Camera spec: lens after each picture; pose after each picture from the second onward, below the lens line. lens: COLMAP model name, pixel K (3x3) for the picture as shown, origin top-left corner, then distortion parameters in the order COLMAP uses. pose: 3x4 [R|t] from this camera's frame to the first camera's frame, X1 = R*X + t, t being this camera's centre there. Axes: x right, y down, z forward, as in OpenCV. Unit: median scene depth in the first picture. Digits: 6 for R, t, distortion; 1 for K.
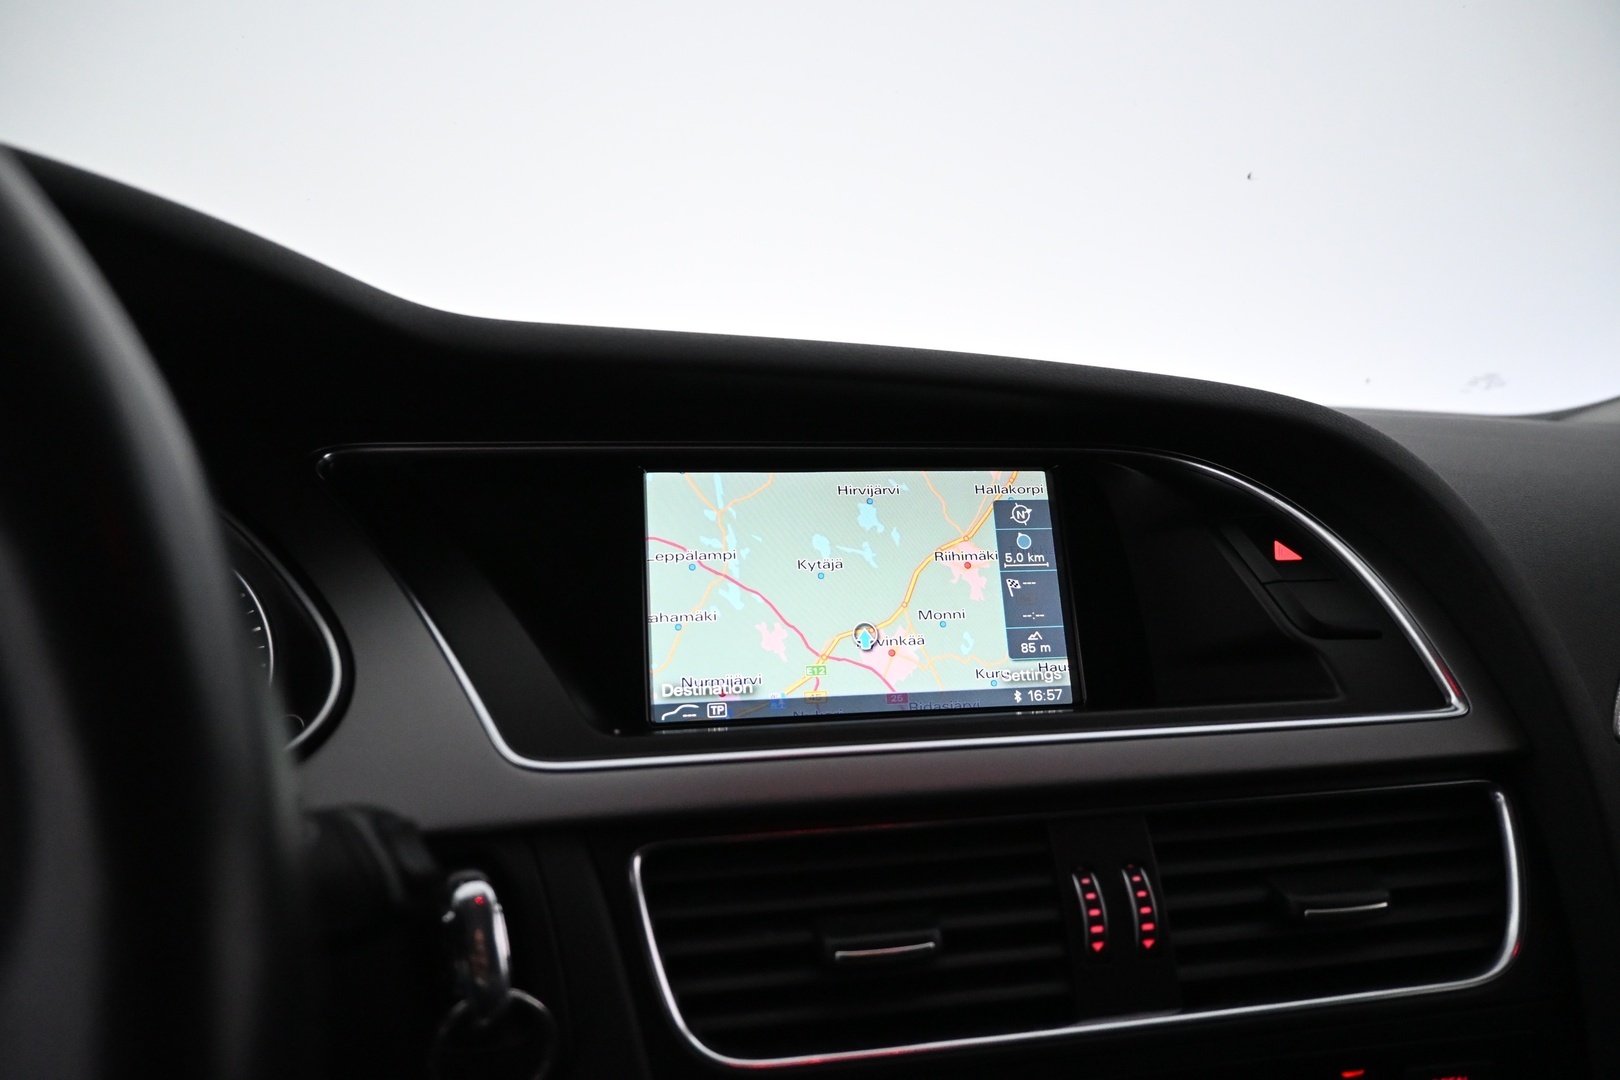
lens RADIAL K [[1105.1, 0, 807.1], [0, 1105.1, 537.1], [0, 0, 1]] dist [-0.004348, 0.002469]
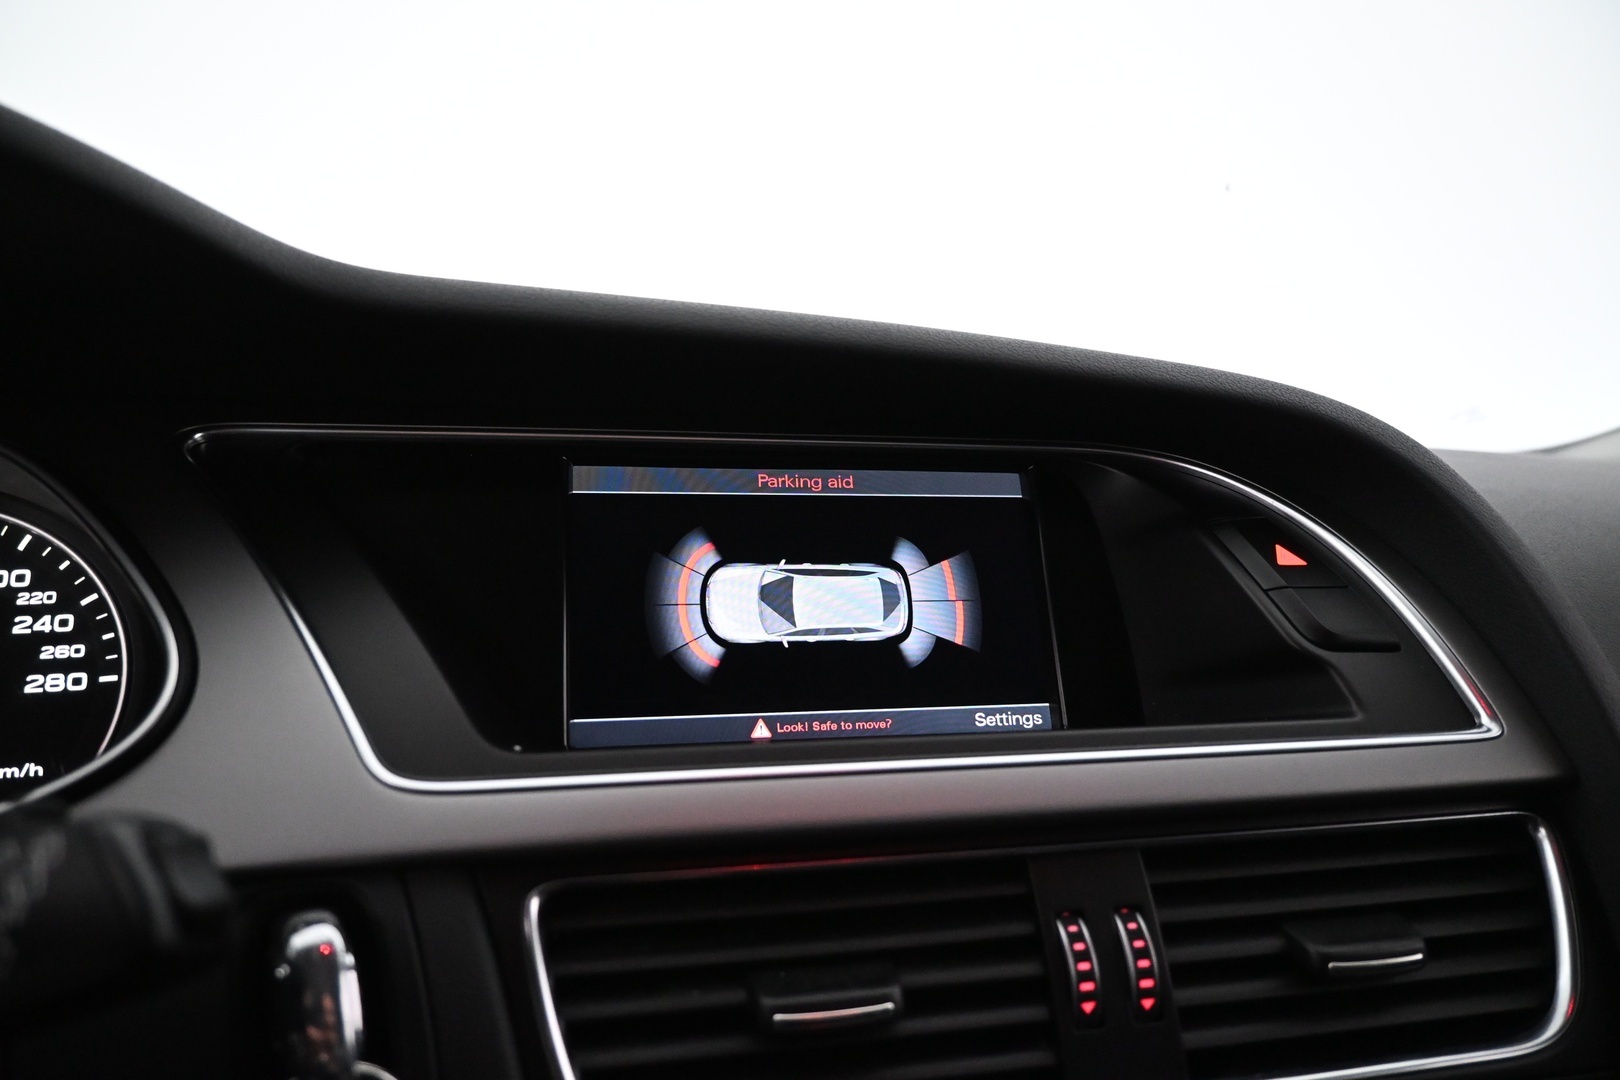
lens RADIAL K [[1105.1, 0, 807.1], [0, 1105.1, 537.1], [0, 0, 1]] dist [-0.004348, 0.002469]
pose [[0.999548, 0.007421, 0.029142, 0.021459], [-0.005760, 0.998378, -0.056645, 0.059501], [-0.029515, 0.056452, 0.997969, 0.141343]]
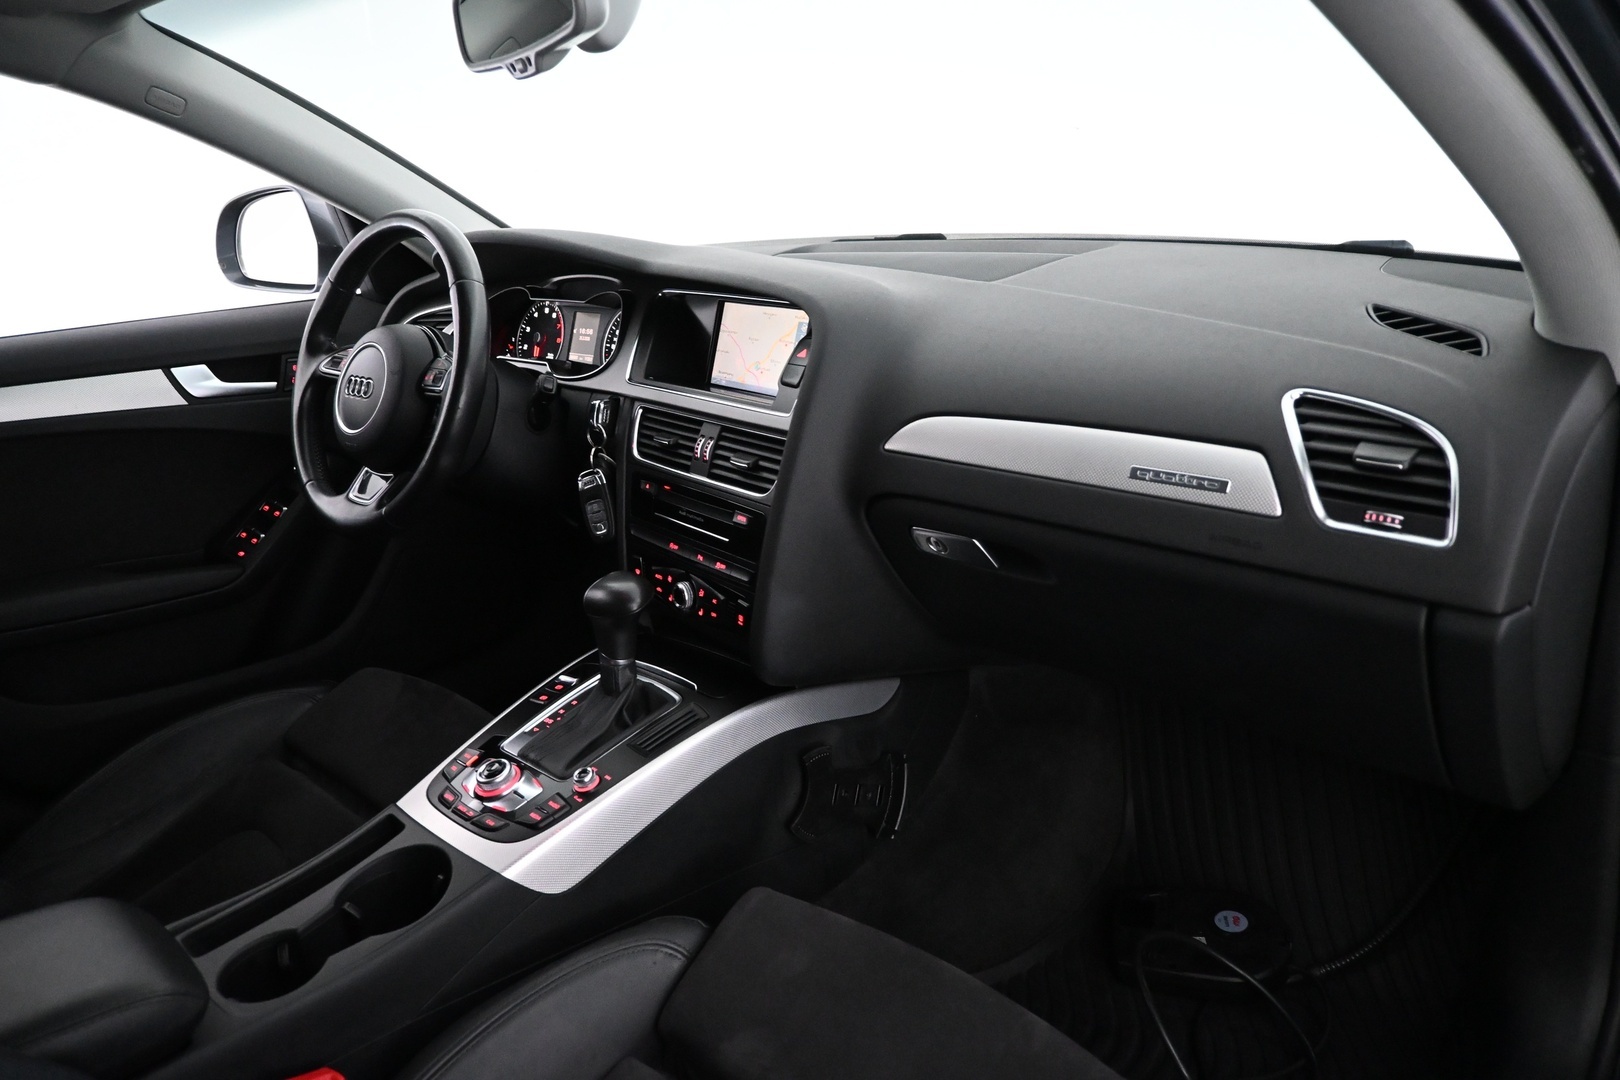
lens RADIAL K [[1092.0, 0, 814.9], [0, 1092.0, 542.6], [0, 0, 1]] dist [-0.013605, 0.007273]
pose [[0.485842, 0.267936, -0.831966, 3.310083], [-0.019821, 0.954988, 0.295981, -0.399185], [0.873822, -0.127309, 0.469285, -0.351529]]
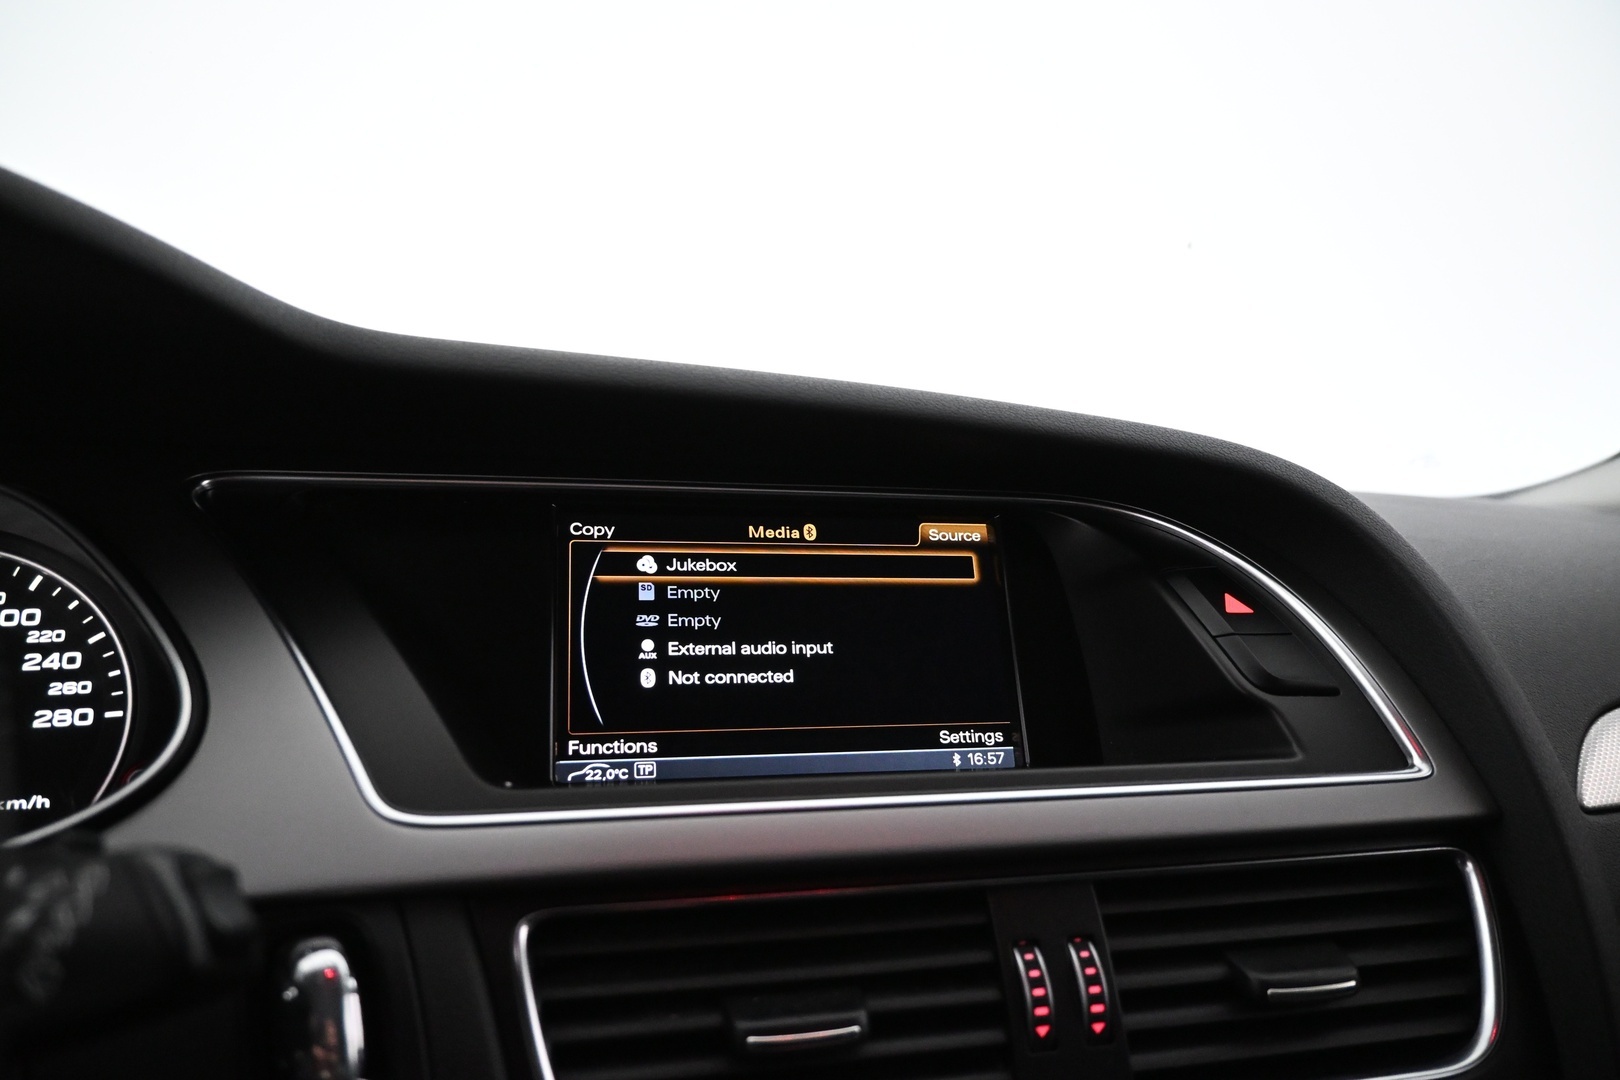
lens RADIAL K [[1105.1, 0, 807.1], [0, 1105.1, 537.1], [0, 0, 1]] dist [-0.004348, 0.002469]
pose [[0.998760, 0.016831, 0.046863, 0.022709], [-0.012913, 0.996491, -0.082696, 0.045723], [-0.048090, 0.081988, 0.995472, 0.080950]]
